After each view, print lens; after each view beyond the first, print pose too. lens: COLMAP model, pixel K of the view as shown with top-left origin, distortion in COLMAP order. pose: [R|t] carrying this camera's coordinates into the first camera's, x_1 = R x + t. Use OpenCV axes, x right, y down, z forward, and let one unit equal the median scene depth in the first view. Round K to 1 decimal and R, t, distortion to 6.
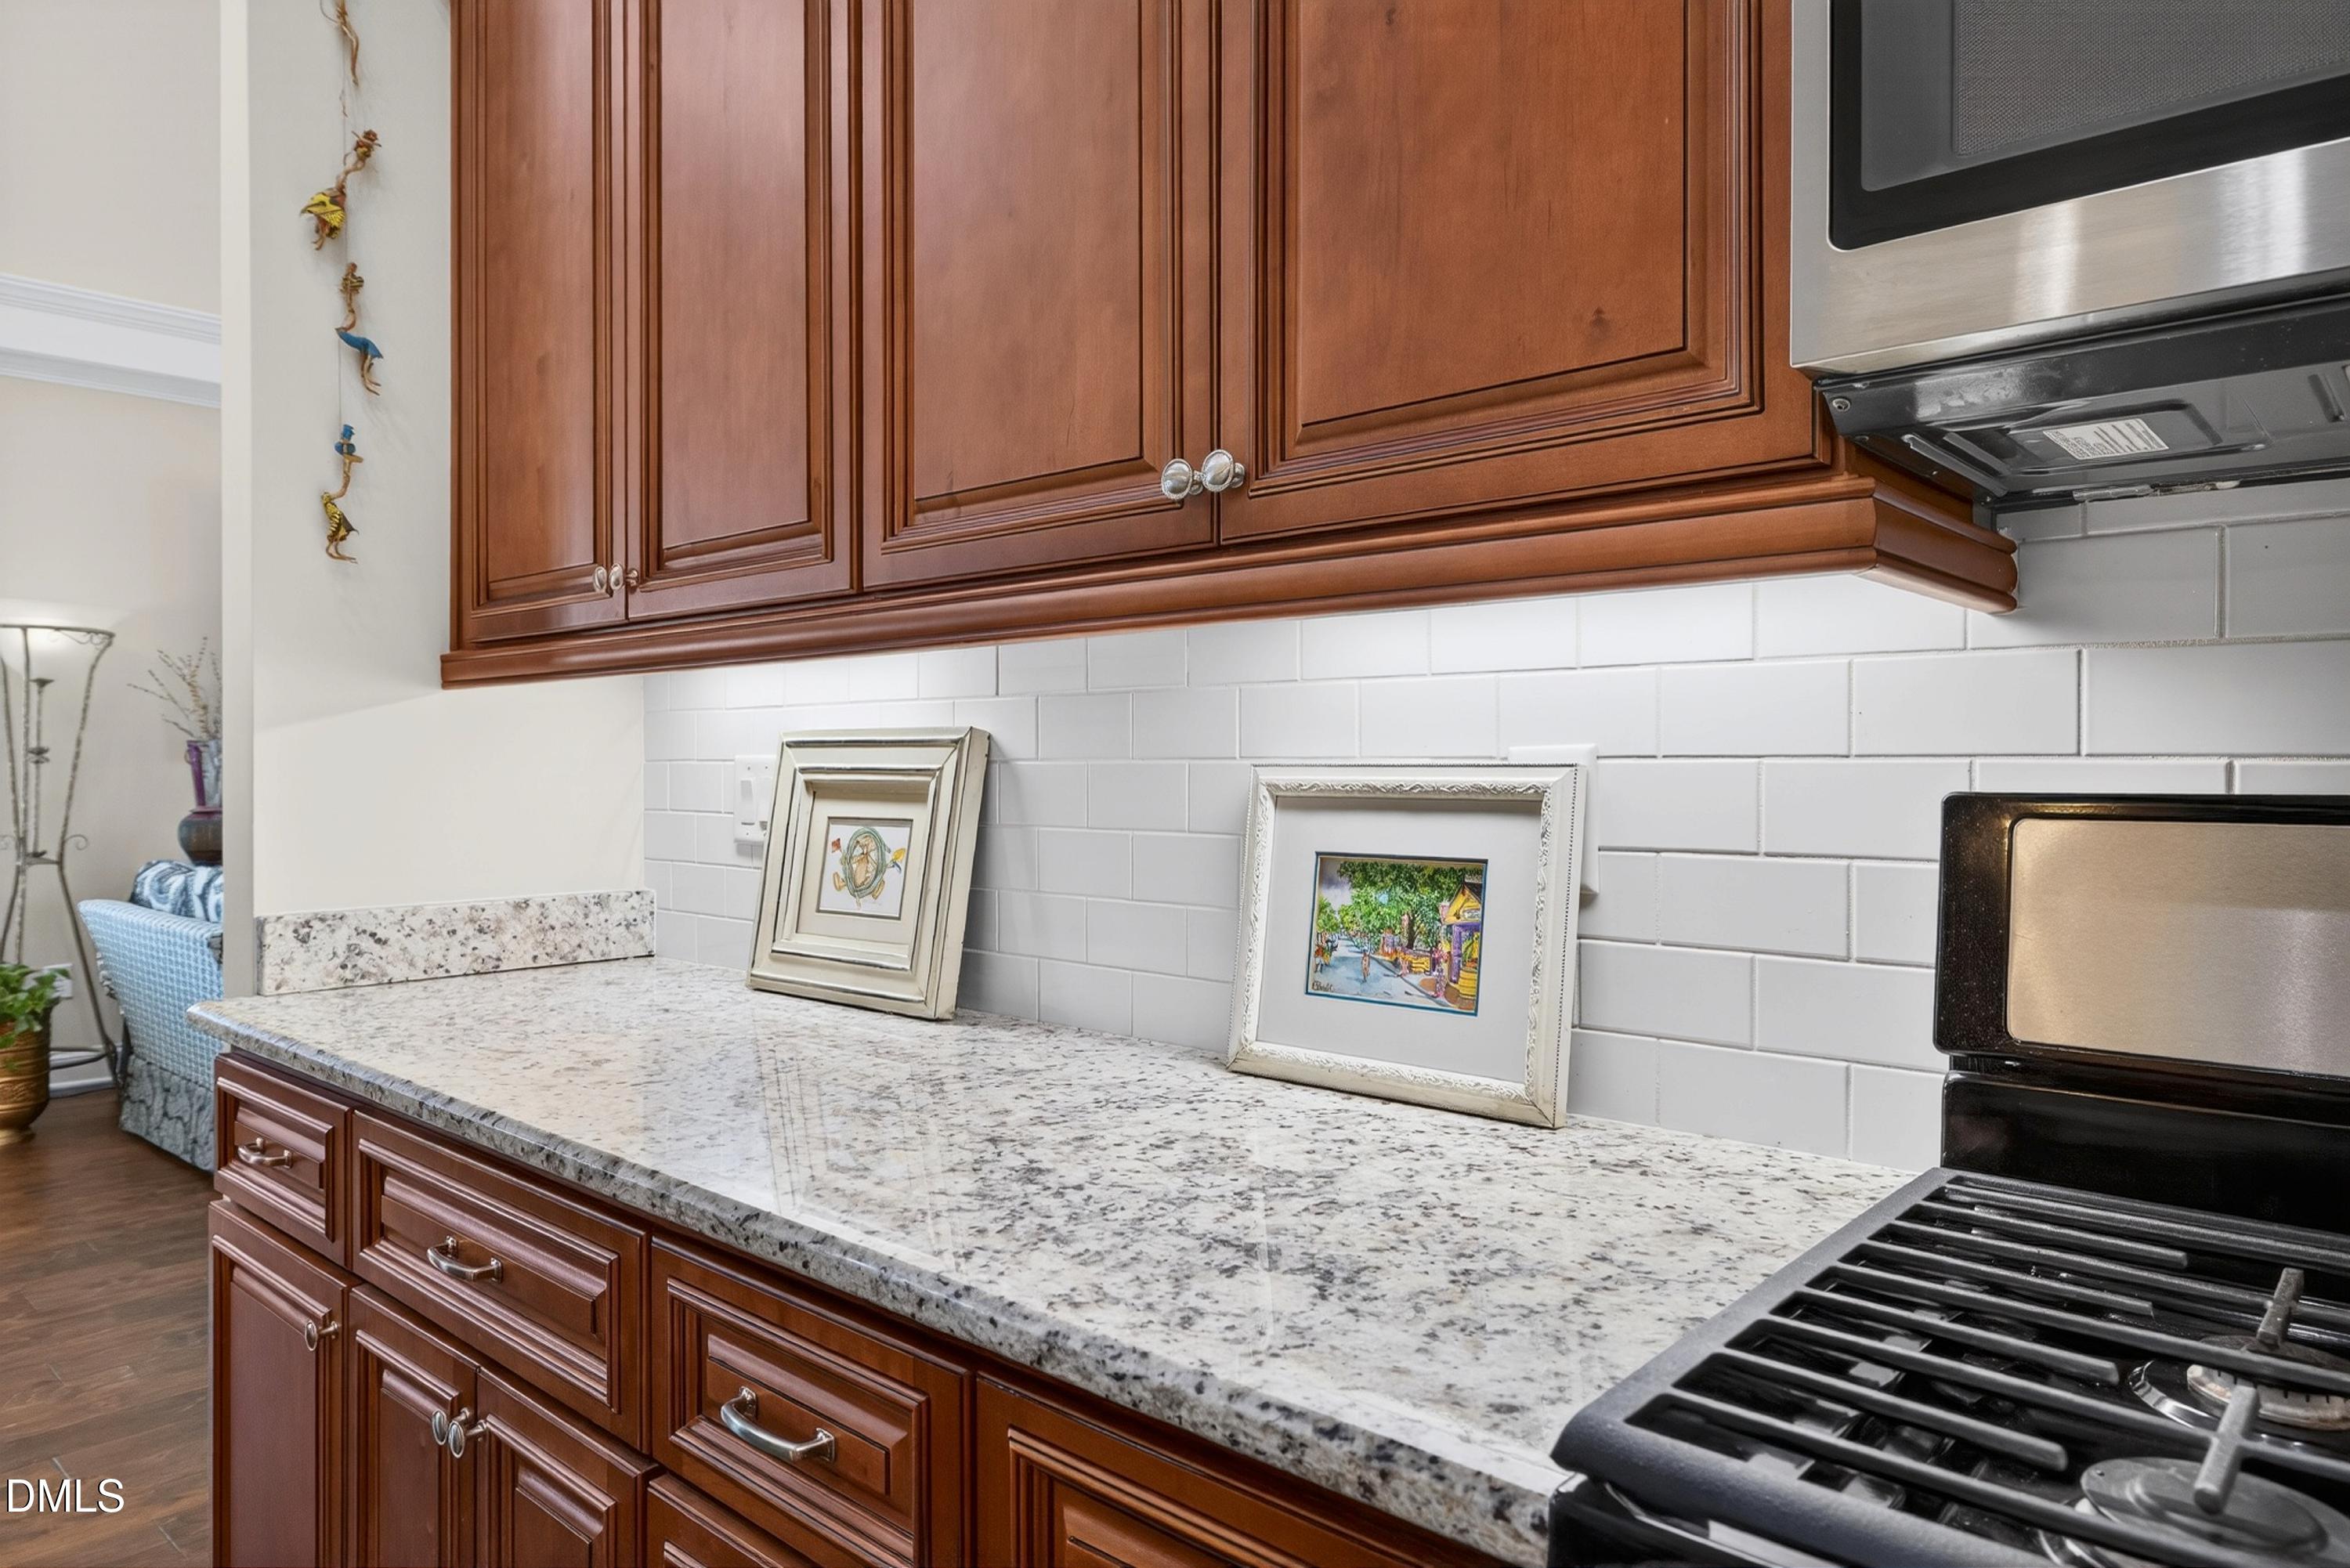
lens RADIAL K [[1457.1, 0, 1166.8], [0, 1457.1, 764.8], [0, 0, 1]] dist [-0.003434, 0.001242]
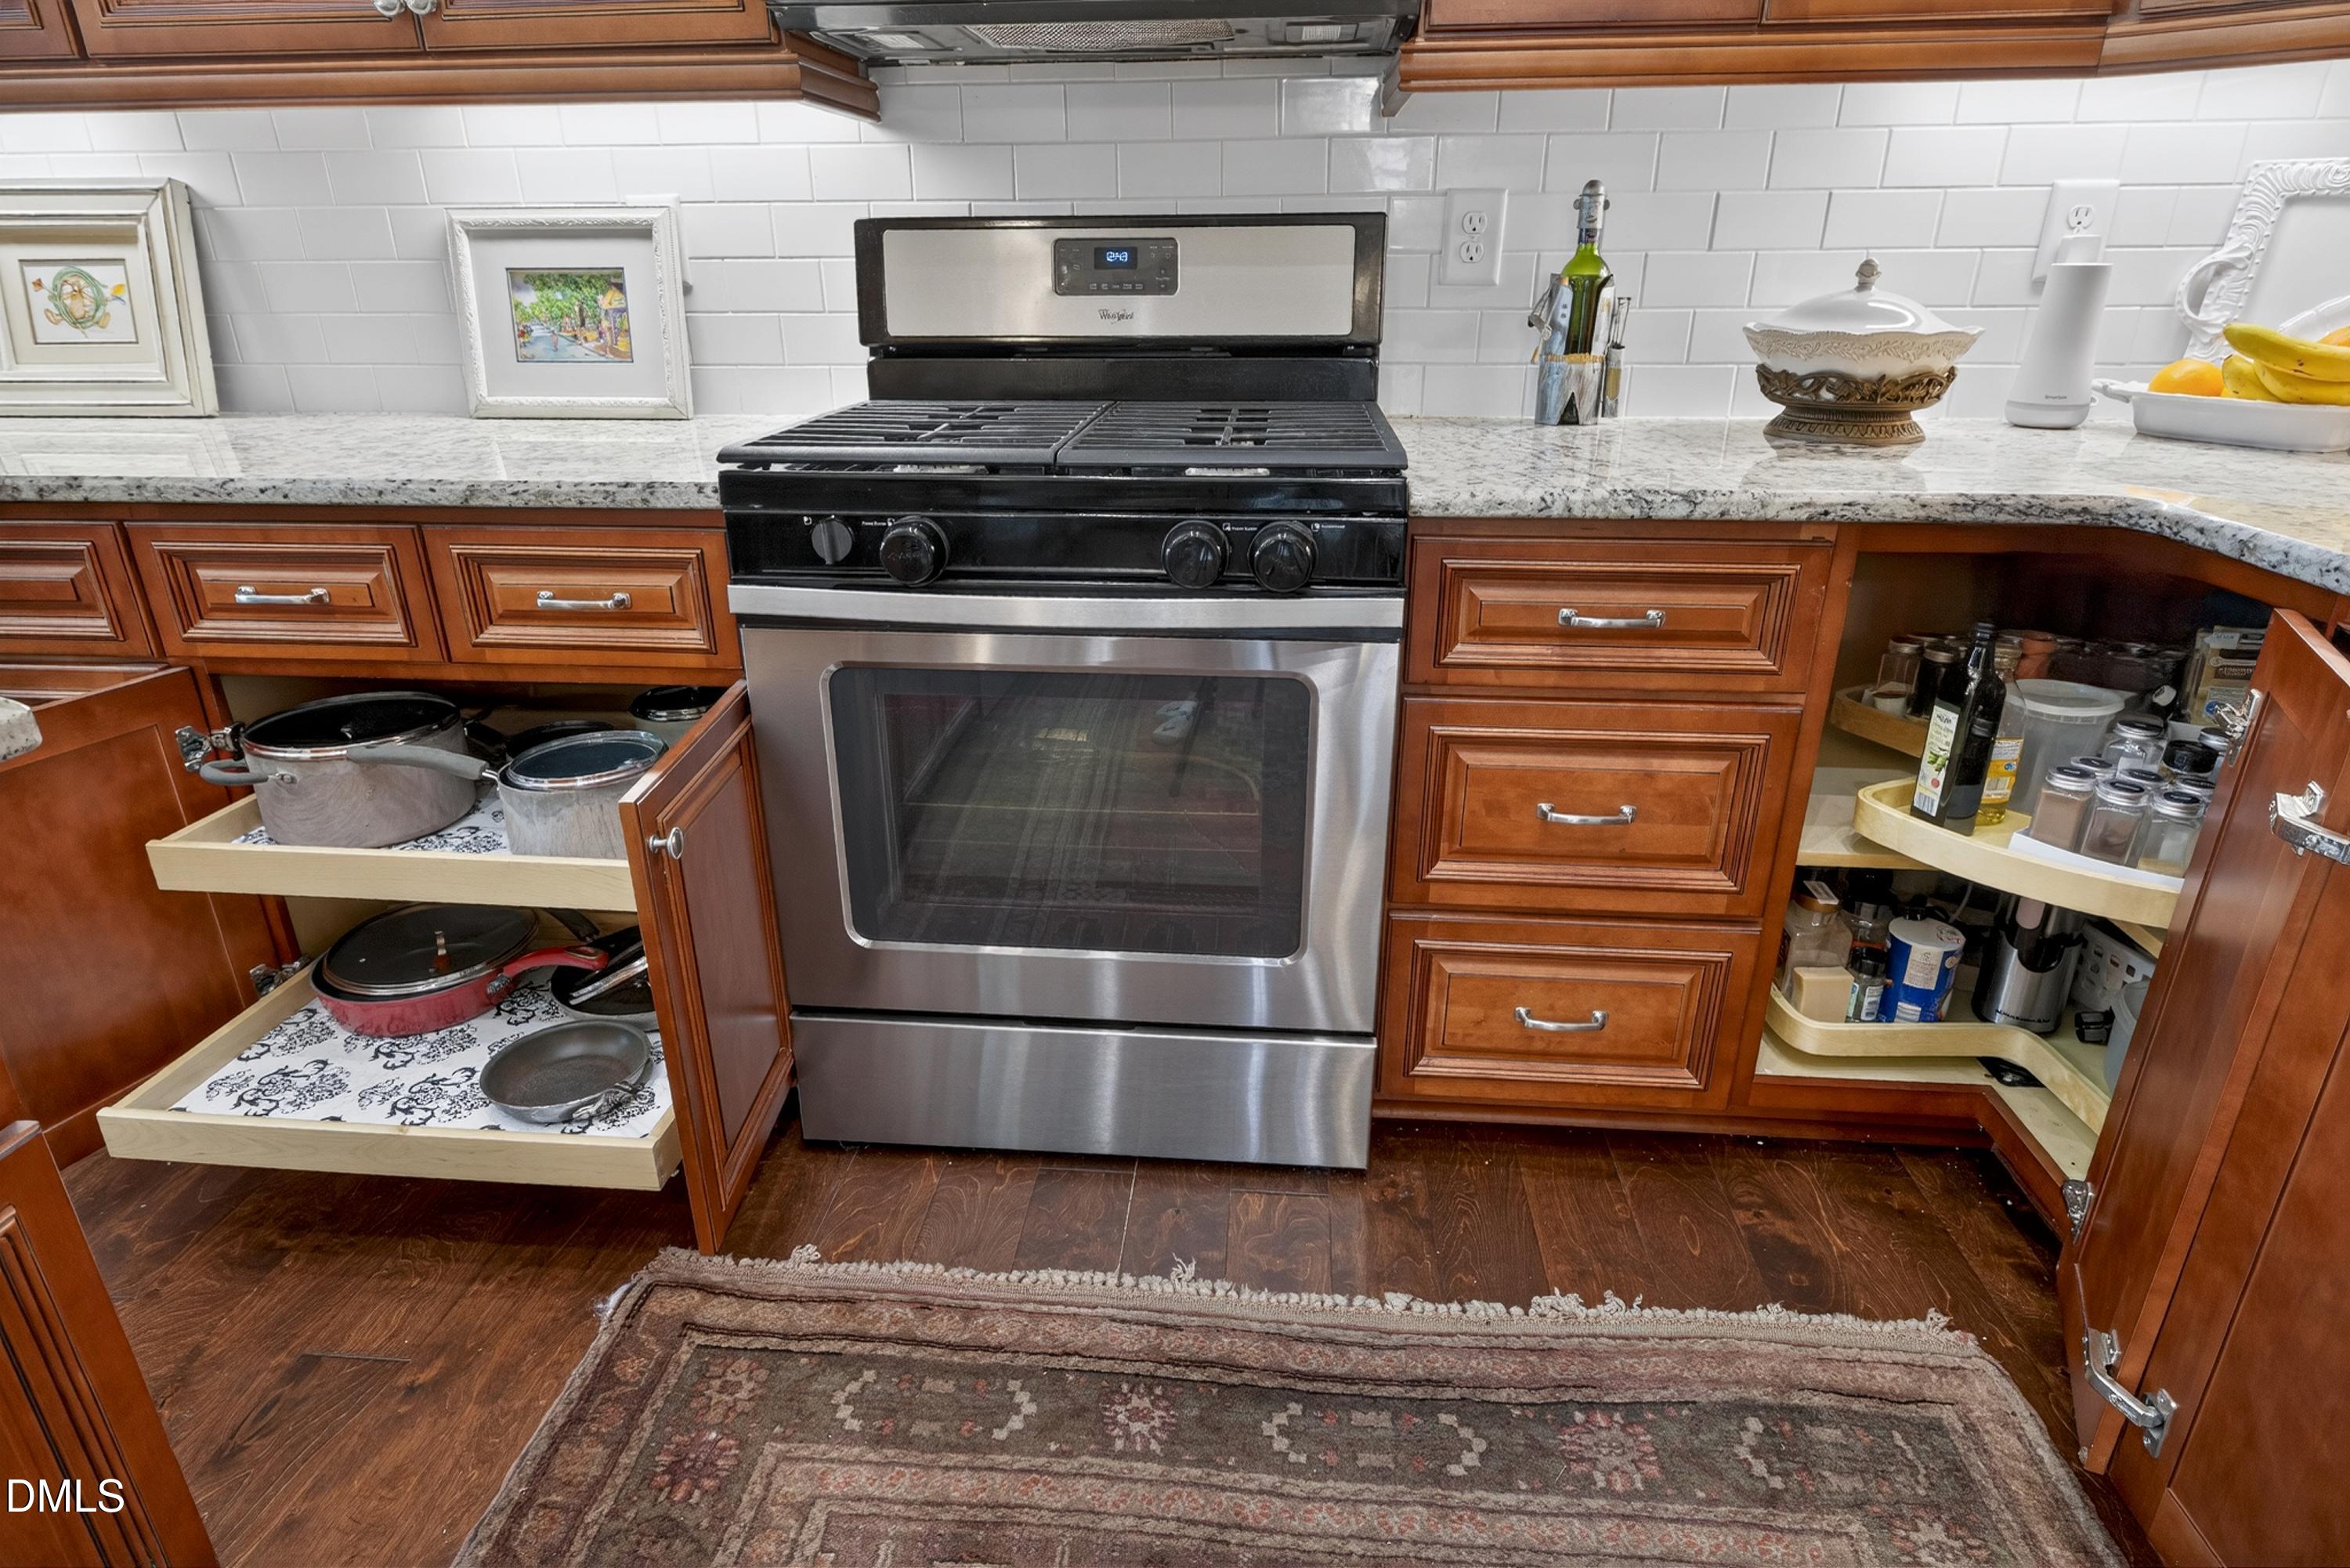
lens RADIAL K [[1282.9, 0, 1159.8], [0, 1282.9, 766.8], [0, 0, 1]] dist [0.003581, -0.000579]
pose [[0.800185, -0.230715, 0.553602, -0.209461], [0.006774, 0.926467, 0.376316, 0.038543], [-0.599715, -0.297372, 0.742907, -0.571306]]
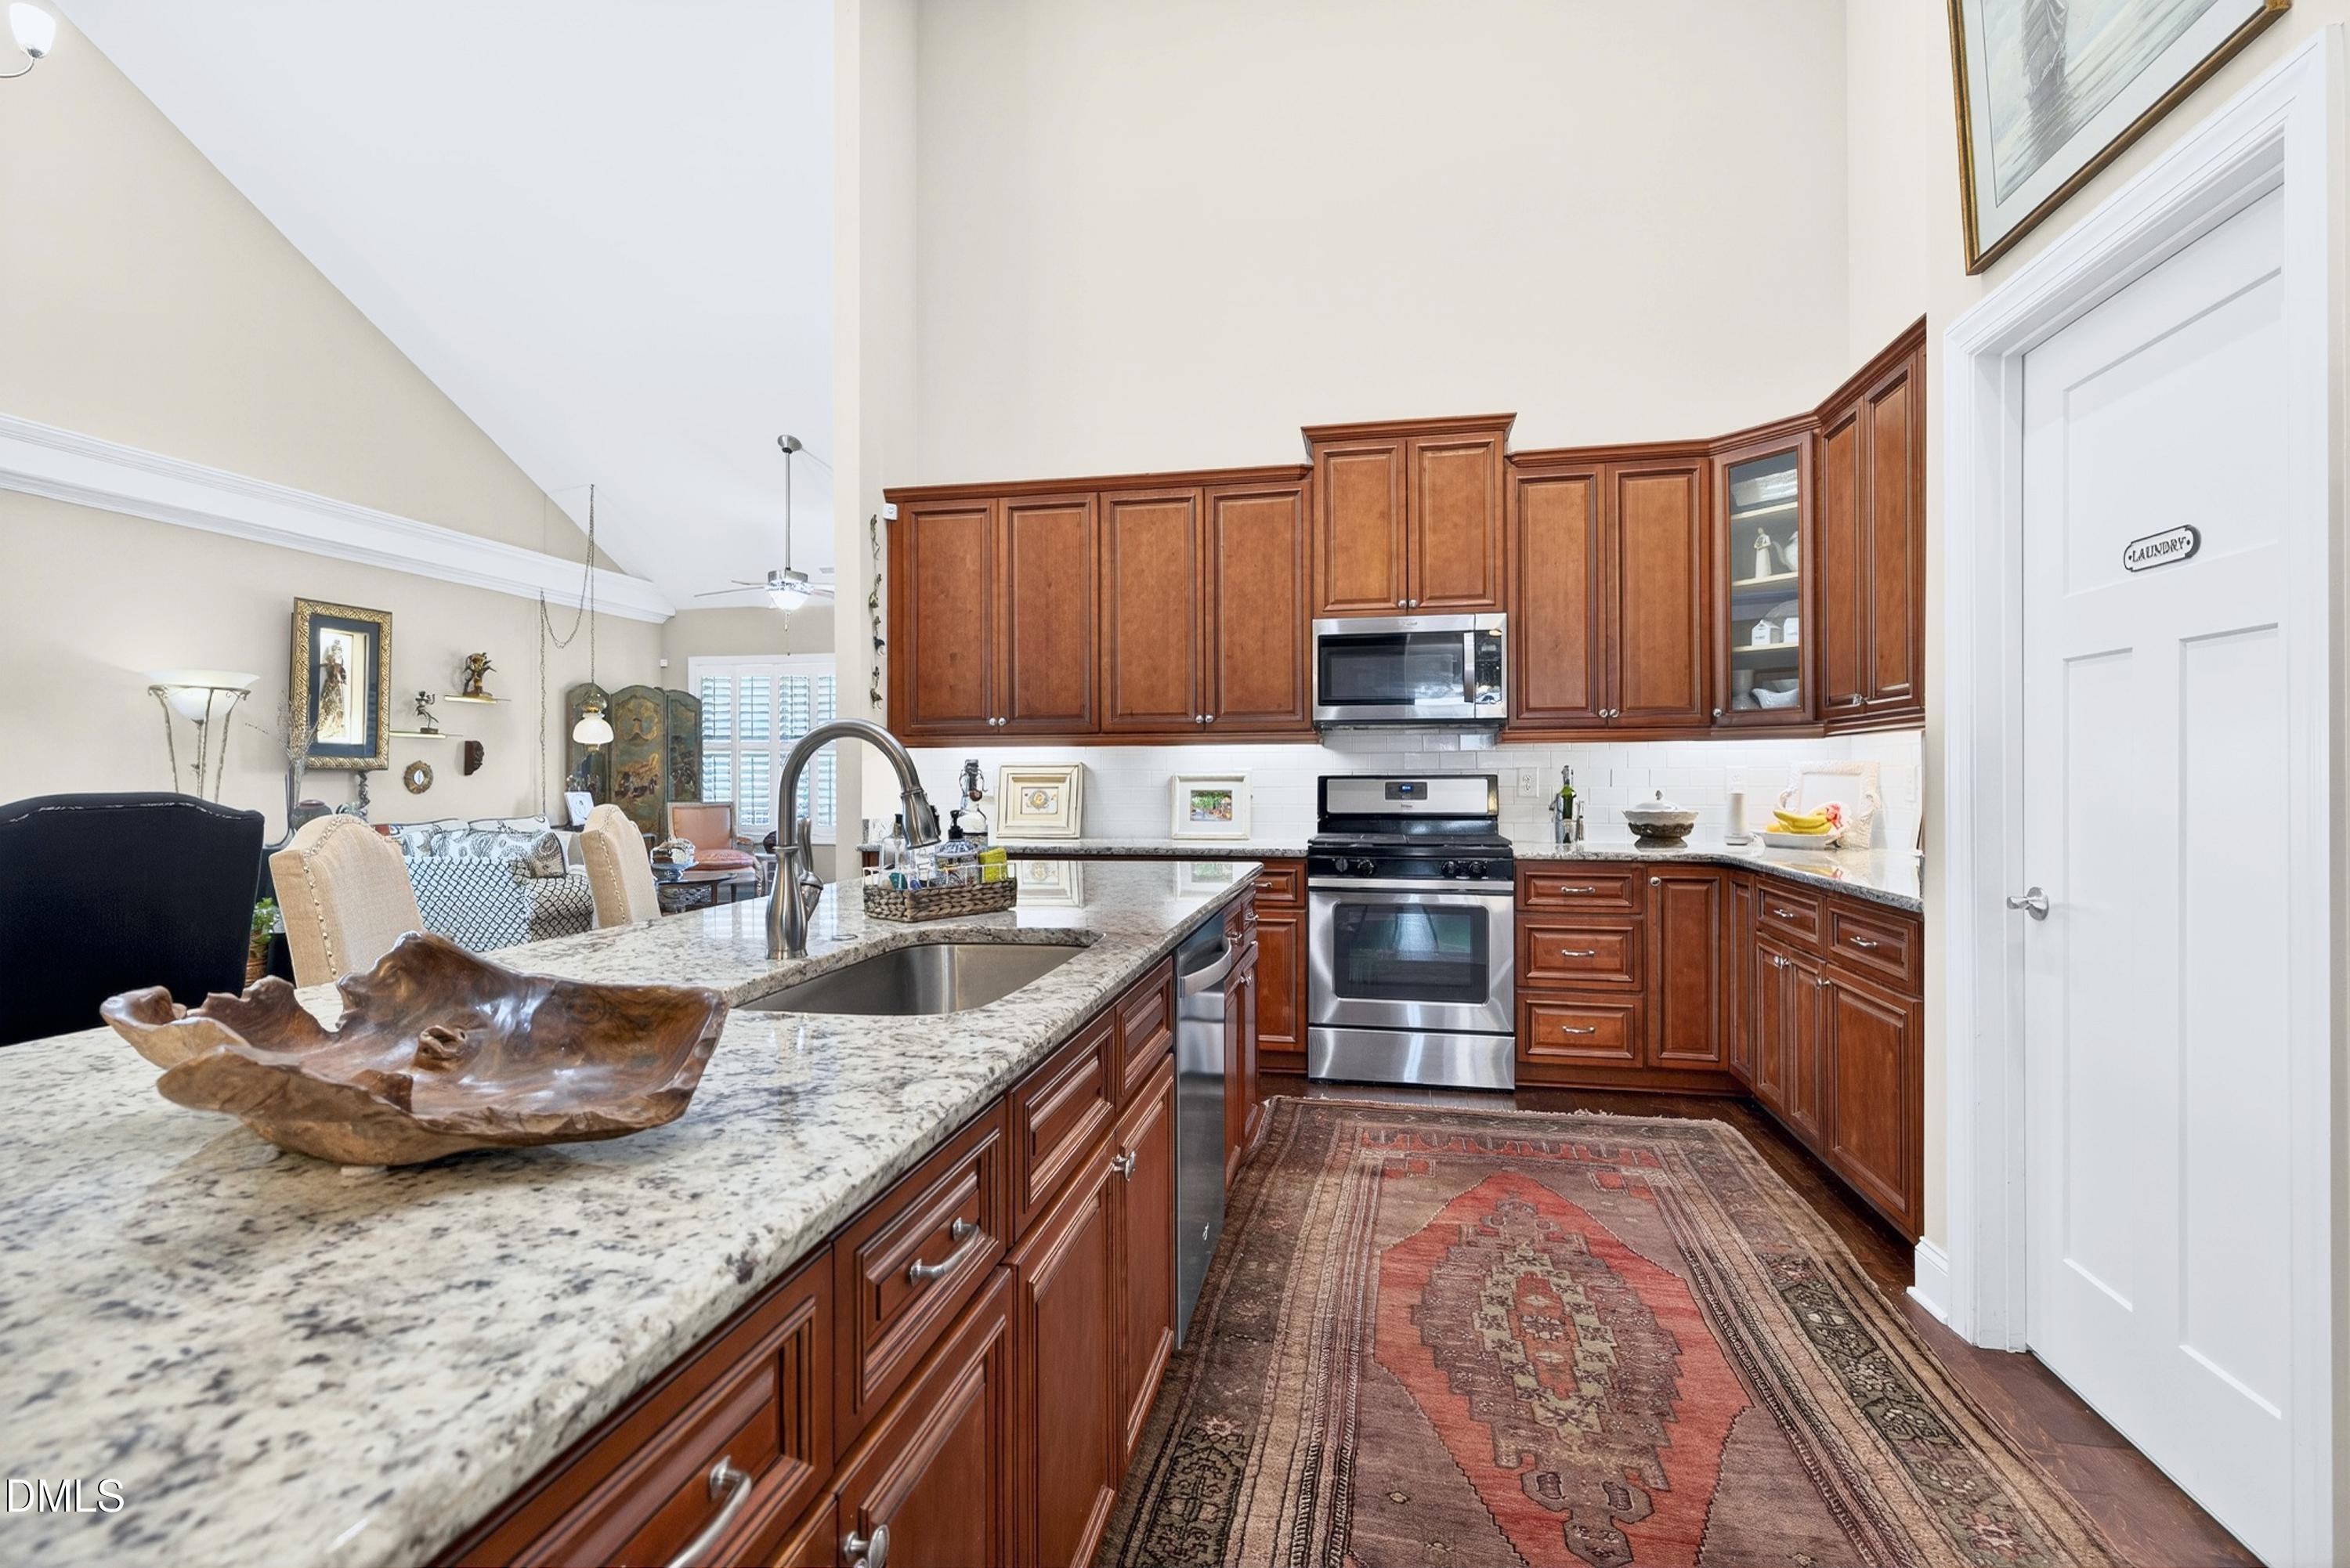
lens RADIAL K [[1095.1, 0, 1164.9], [0, 1095.1, 771.5], [0, 0, 1]] dist [0.005659, 0.000069]
pose [[0.862305, -0.001836, 0.506385, -1.615165], [0.003053, 0.999994, -0.001573, 0.004798], [-0.506379, 0.002902, 0.862306, -1.828800]]
